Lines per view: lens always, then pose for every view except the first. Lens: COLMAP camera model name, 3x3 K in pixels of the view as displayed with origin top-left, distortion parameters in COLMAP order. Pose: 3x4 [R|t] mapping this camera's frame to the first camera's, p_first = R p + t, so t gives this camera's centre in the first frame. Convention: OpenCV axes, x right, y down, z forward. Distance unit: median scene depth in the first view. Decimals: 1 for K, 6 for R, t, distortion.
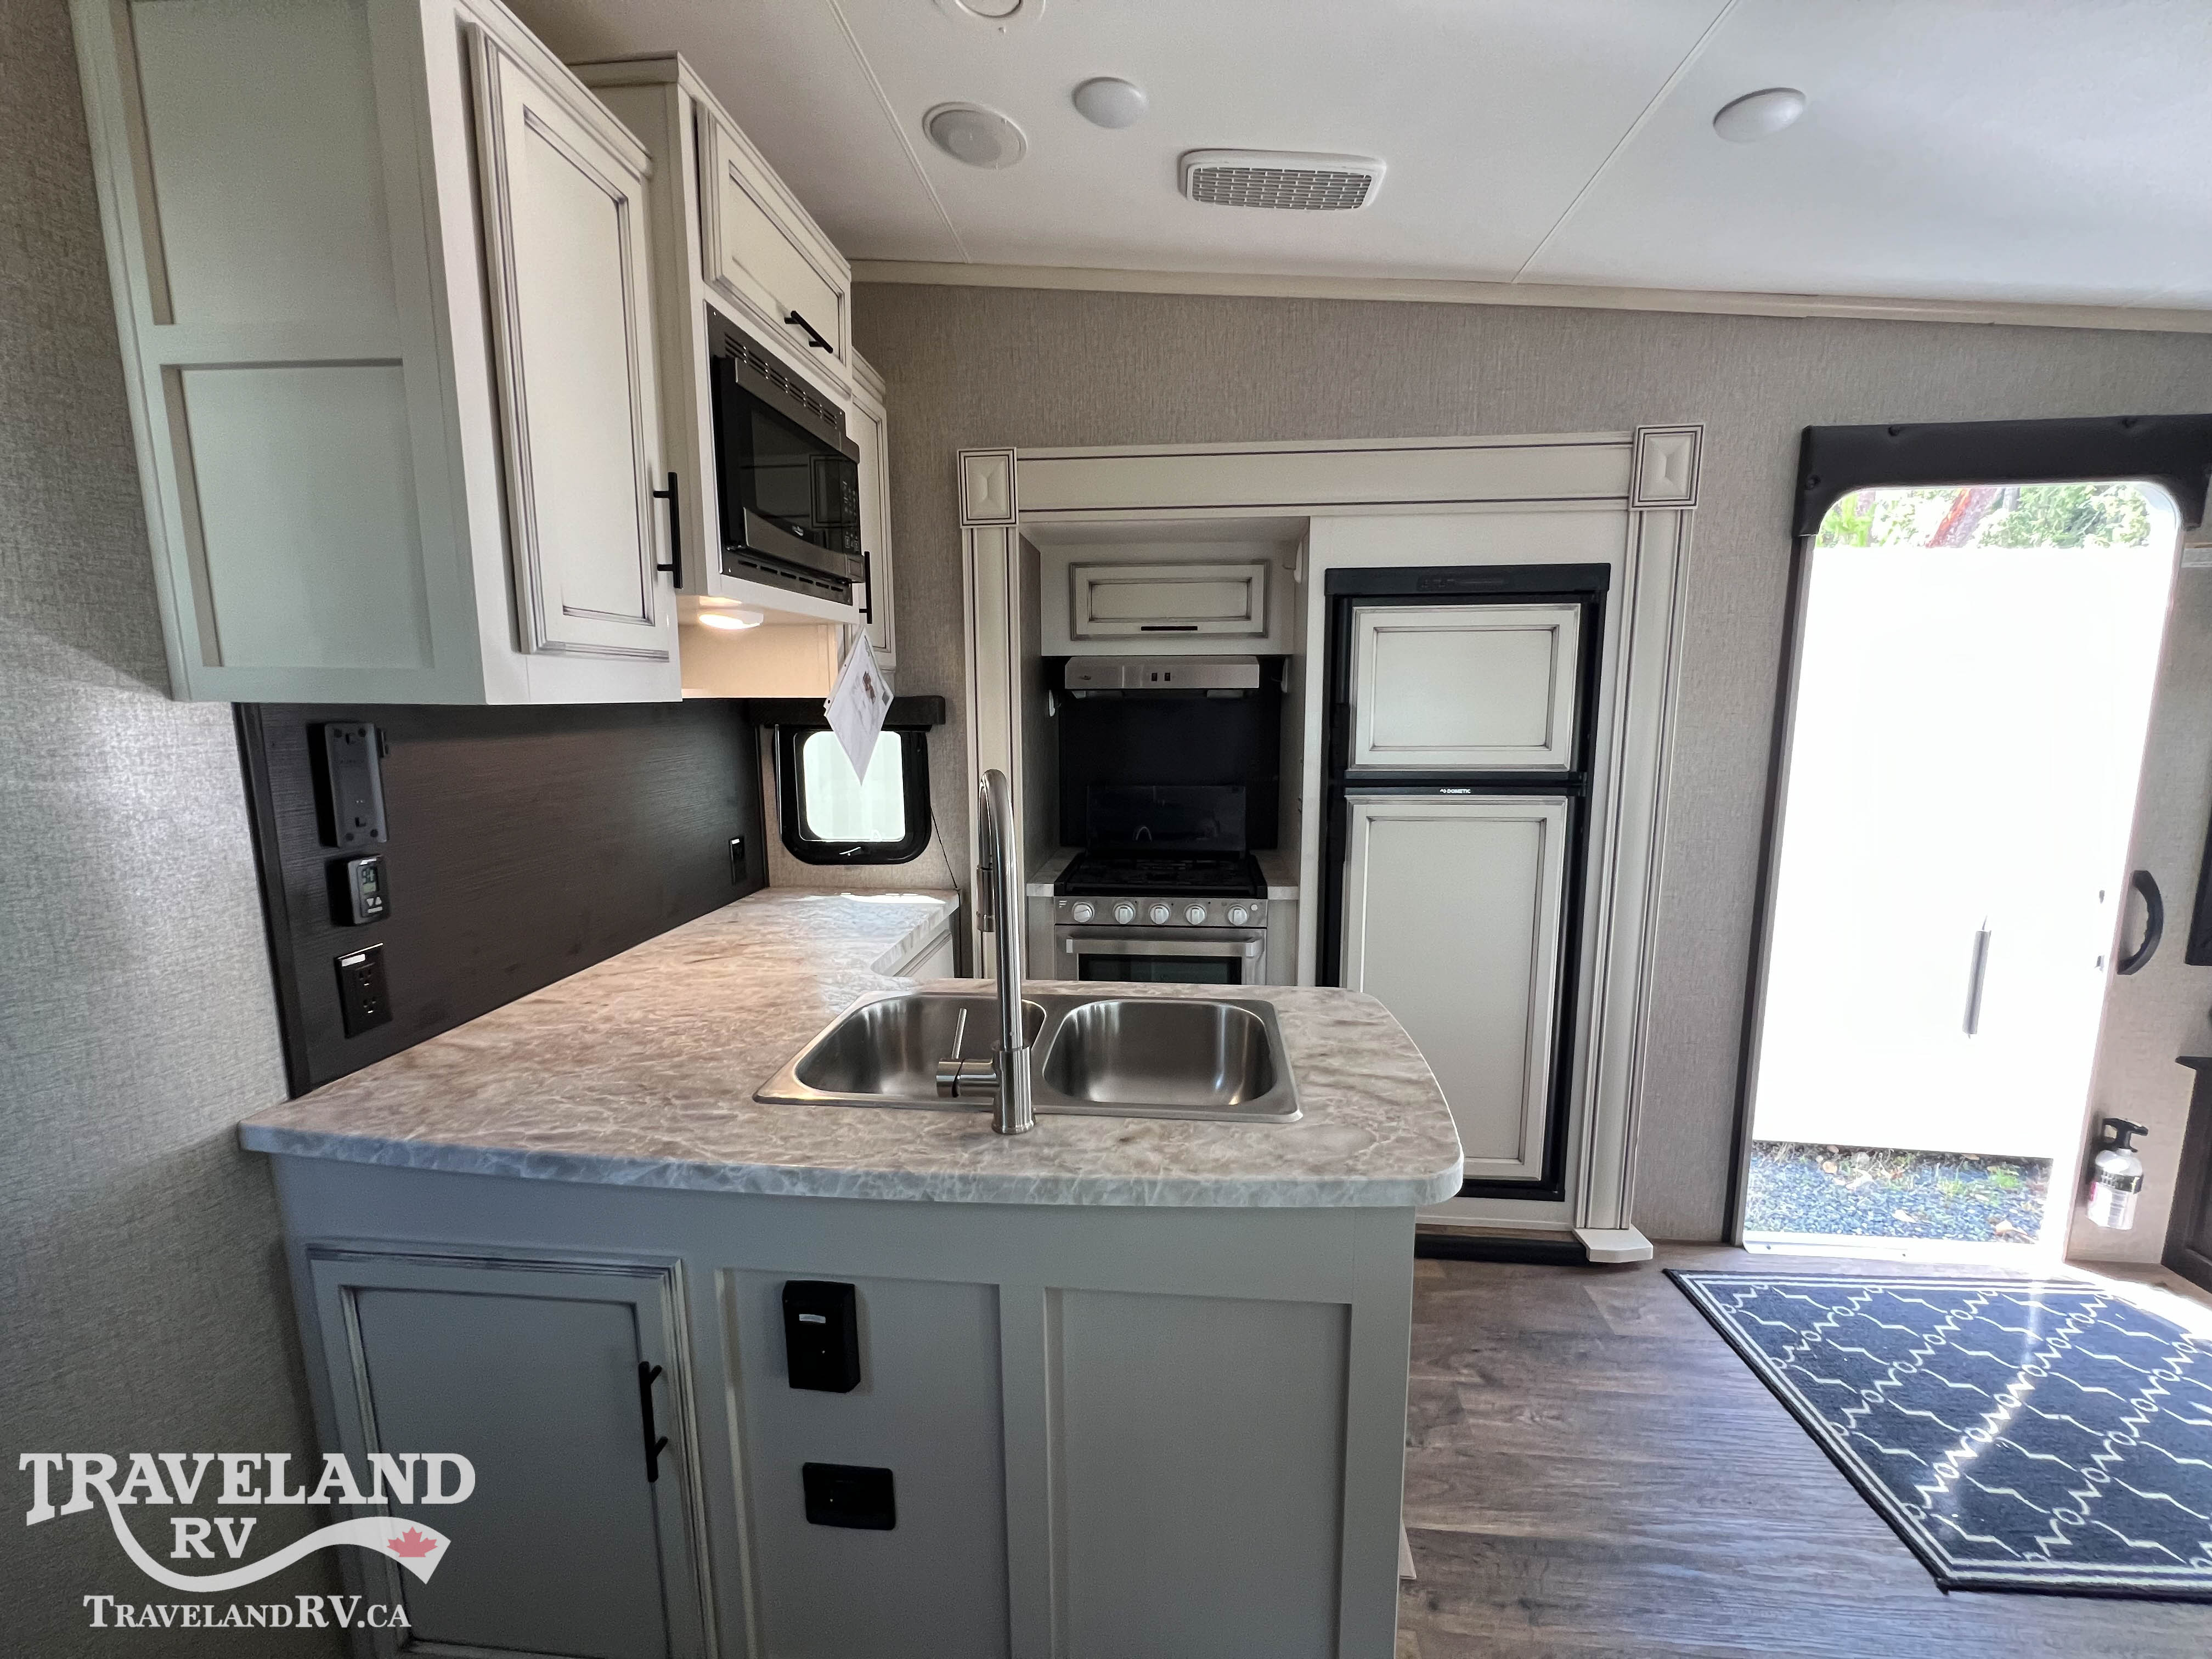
lens RADIAL K [[886.0, 0, 1104.7], [0, 886.0, 823.2], [0, 0, 1]] dist [0.000379, 0.000184]
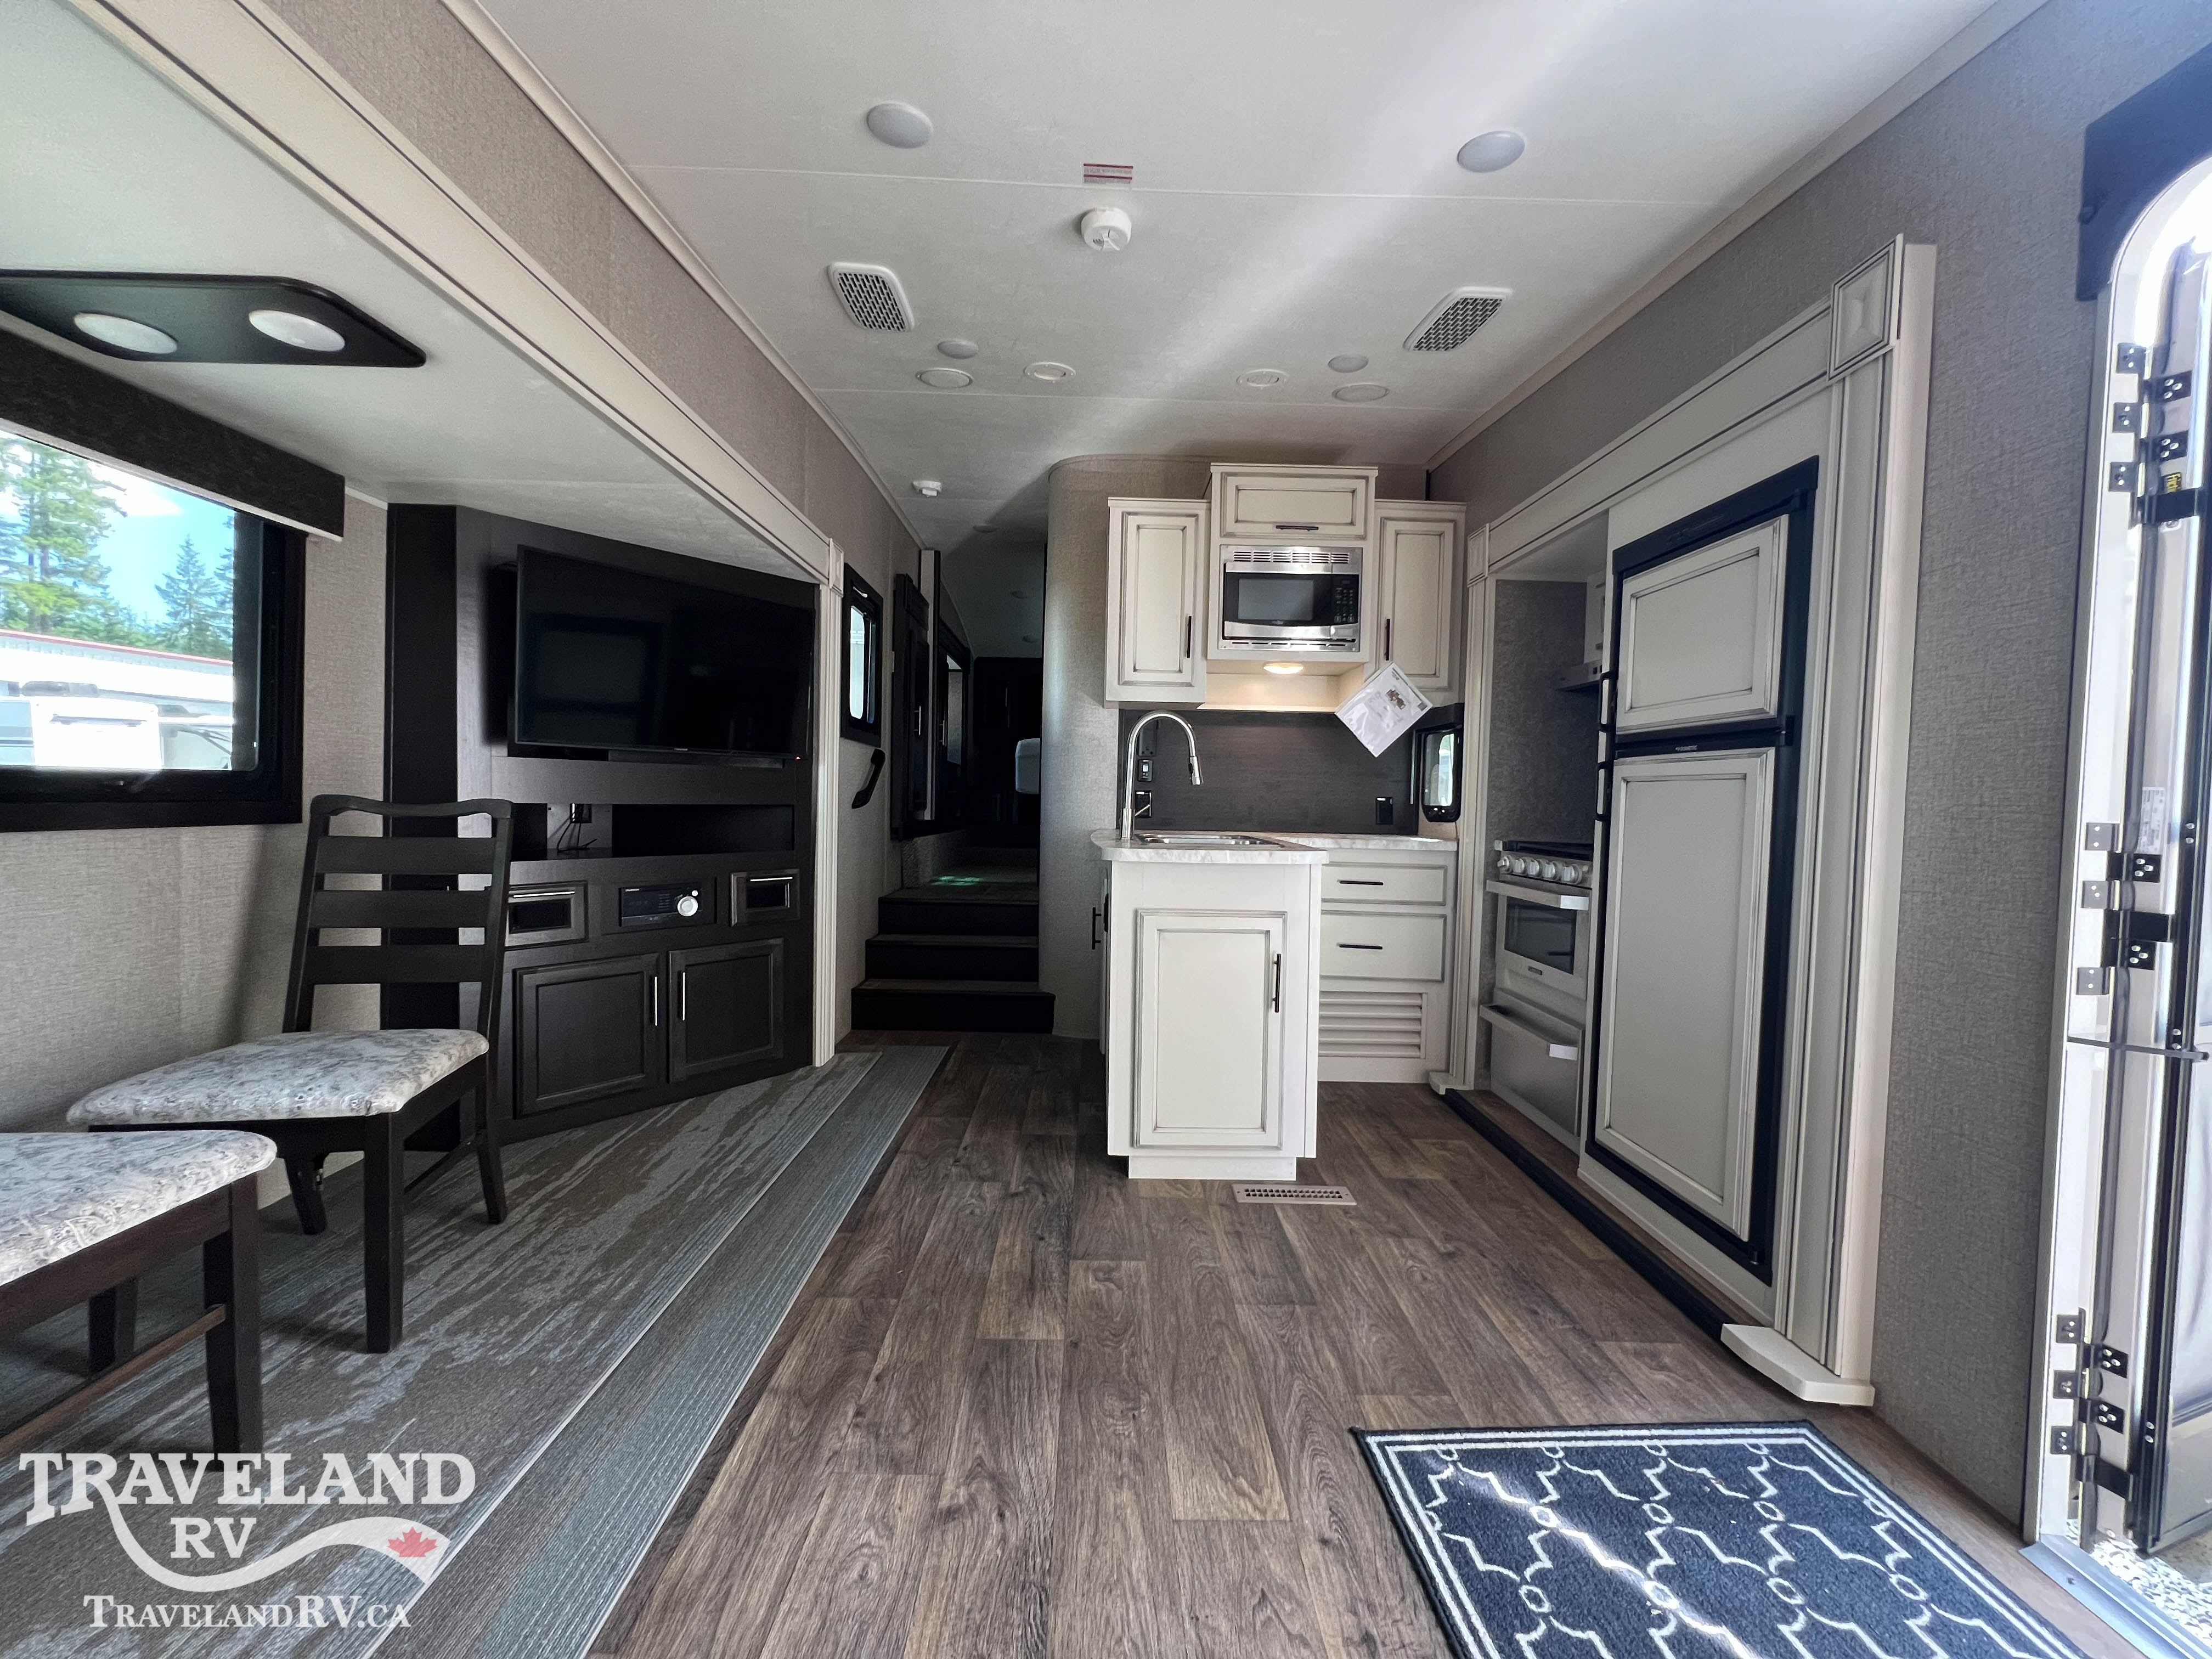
lens RADIAL K [[877.0, 0, 1111.6], [0, 877.0, 820.1], [0, 0, 1]] dist [-0.002573, -0.000041]
pose [[0.115984, 0.036451, -0.992582, 1.368587], [-0.164892, 0.986166, 0.016947, 0.134148], [0.979468, 0.161703, 0.120389, 0.346476]]
